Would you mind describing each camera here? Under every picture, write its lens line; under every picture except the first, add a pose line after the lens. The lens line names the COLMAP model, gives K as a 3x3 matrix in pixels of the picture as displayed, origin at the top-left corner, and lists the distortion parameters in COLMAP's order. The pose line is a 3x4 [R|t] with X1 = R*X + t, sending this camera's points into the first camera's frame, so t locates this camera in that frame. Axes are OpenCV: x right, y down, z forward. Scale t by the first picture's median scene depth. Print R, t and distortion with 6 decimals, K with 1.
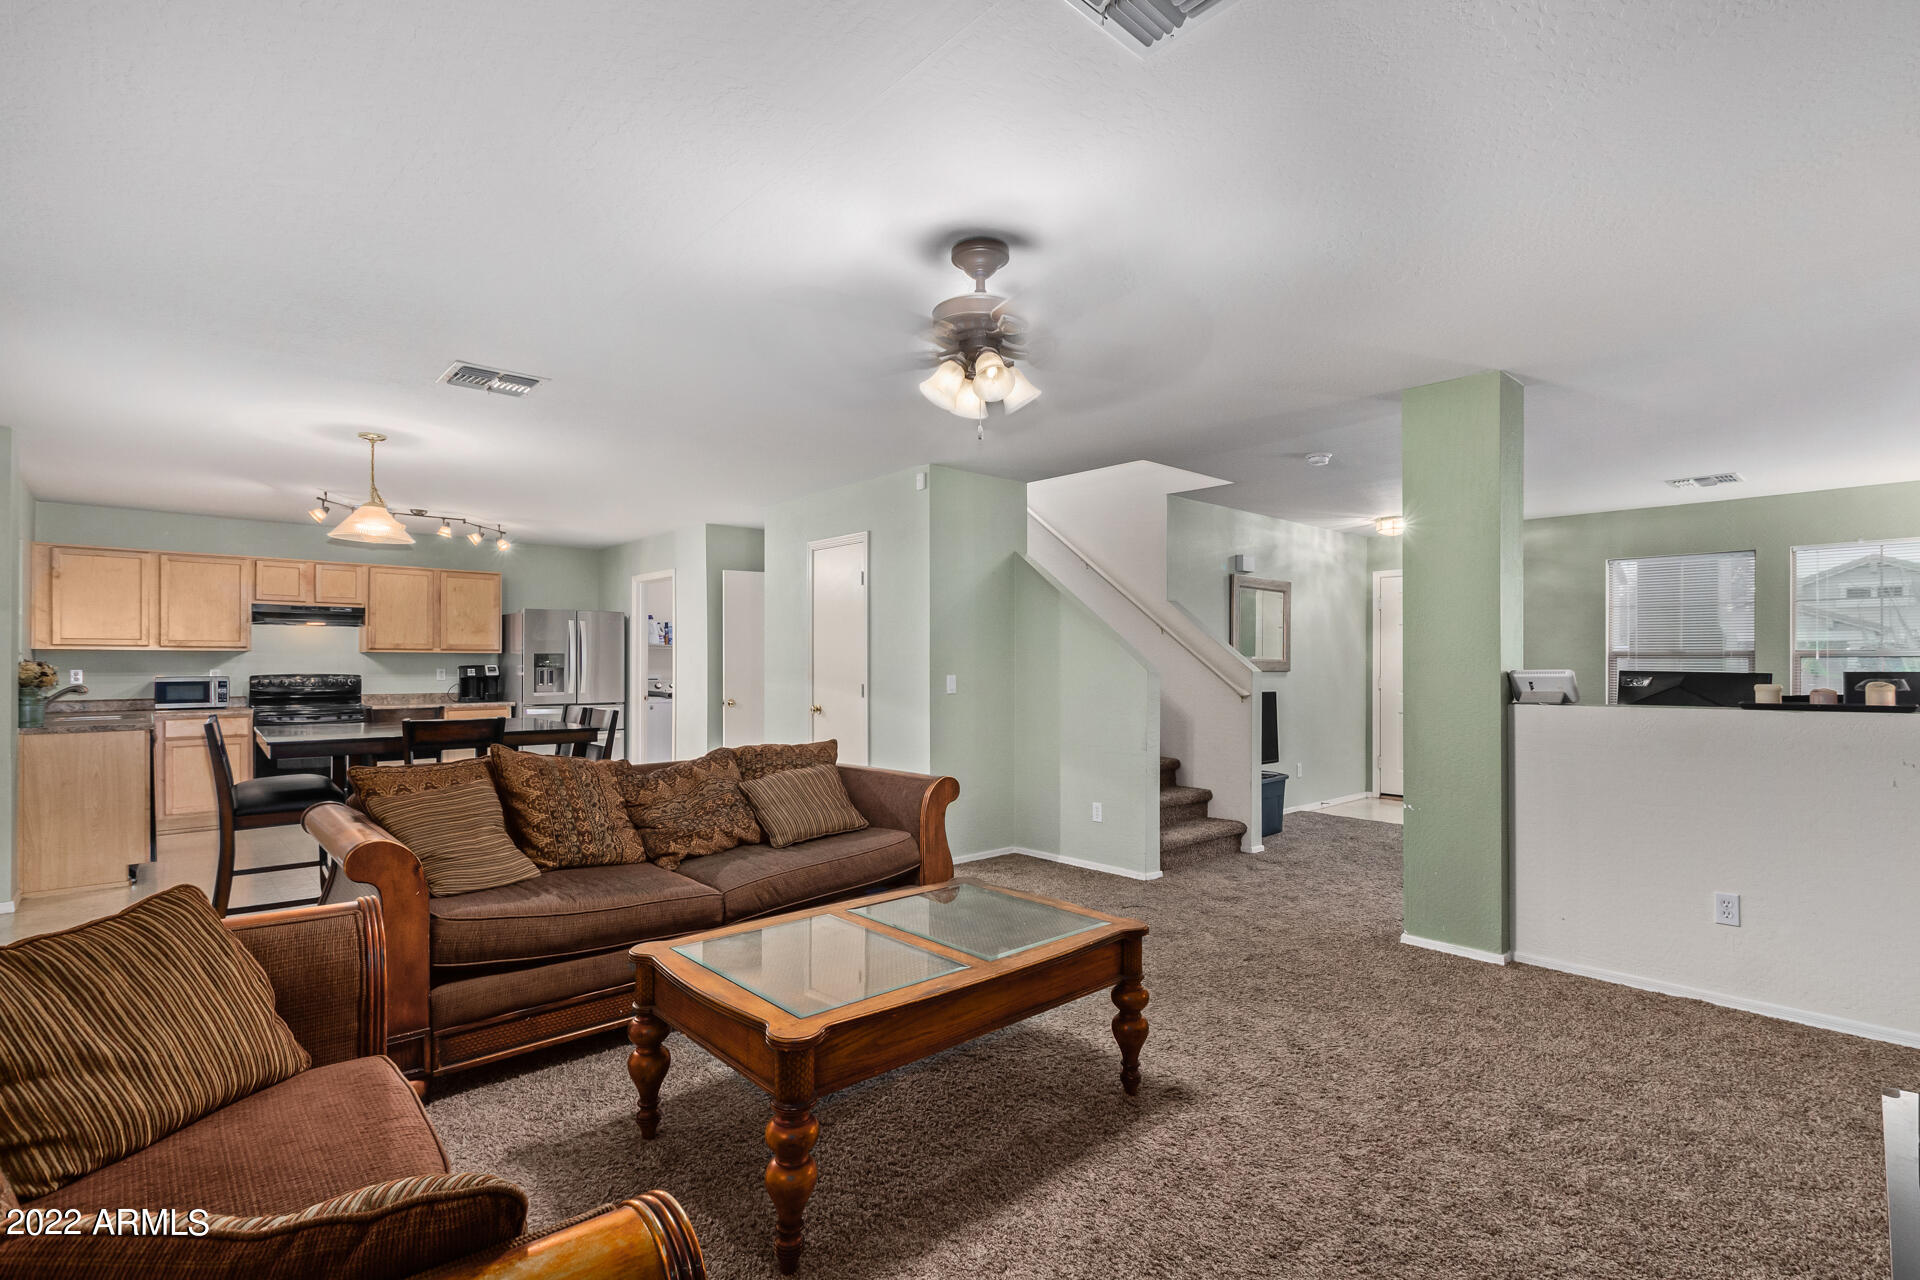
lens RADIAL K [[898.2, 0, 939.4], [0, 898.2, 668.3], [0, 0, 1]] dist [0.003195, 0.000308]
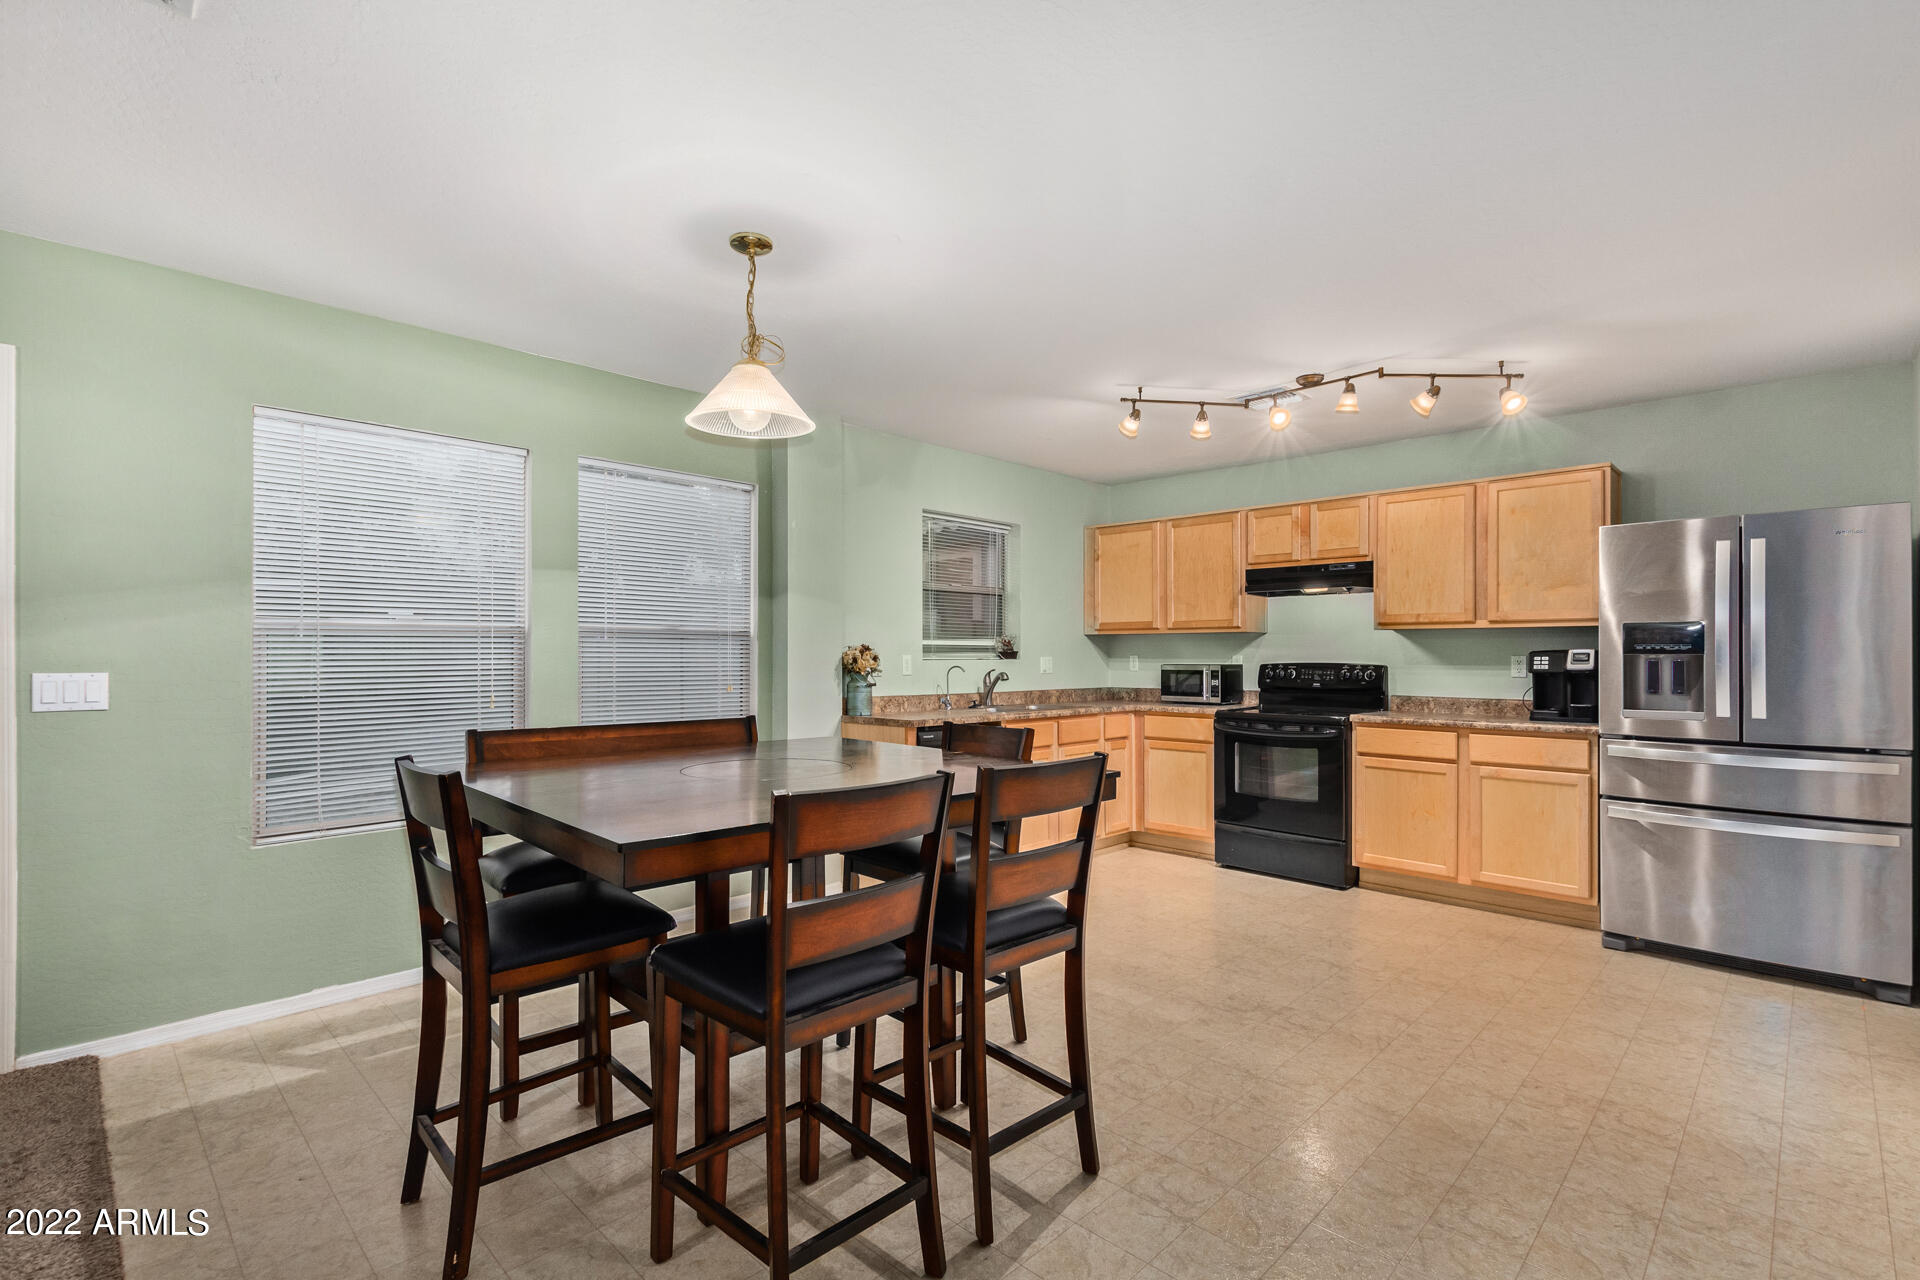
lens RADIAL K [[872.2, 0, 1004.4], [0, 872.2, 652.1], [0, 0, 1]] dist [0.001527, -0.000137]
pose [[0.122101, -0.000126, -0.992518, -0.057142], [0.000053, 1.000000, -0.000120, -0.002358], [0.992518, -0.000038, 0.122101, 0.691418]]
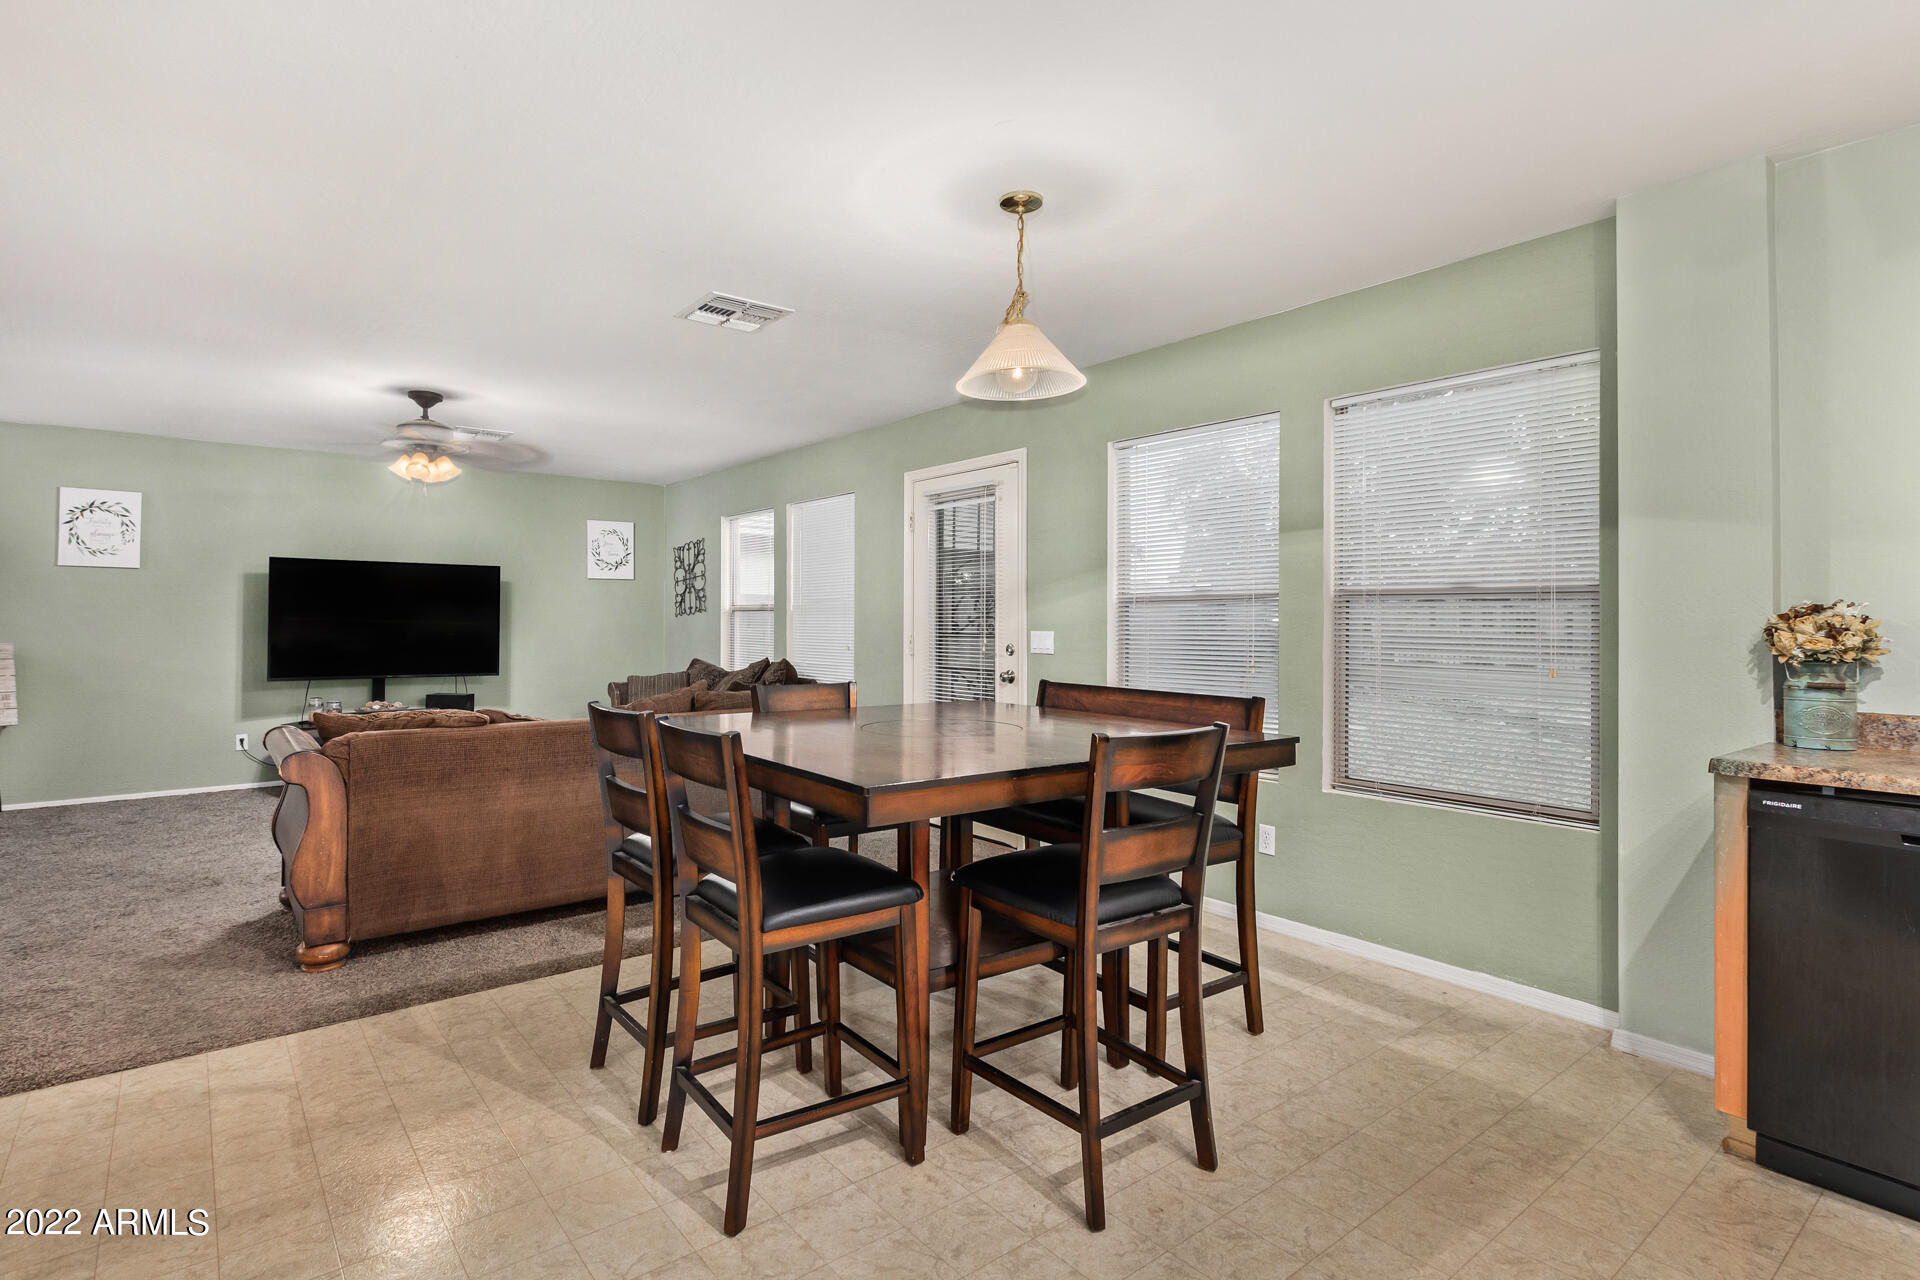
lens RADIAL K [[953.9, 0, 918.3], [0, 953.9, 612.3], [0, 0, 1]] dist [0.004896, 0.000685]
pose [[-0.998522, -0.001605, 0.054332, -0.394405], [-0.002219, 0.999934, -0.011246, 0.000457], [-0.054310, -0.011350, -0.998460, 1.009599]]
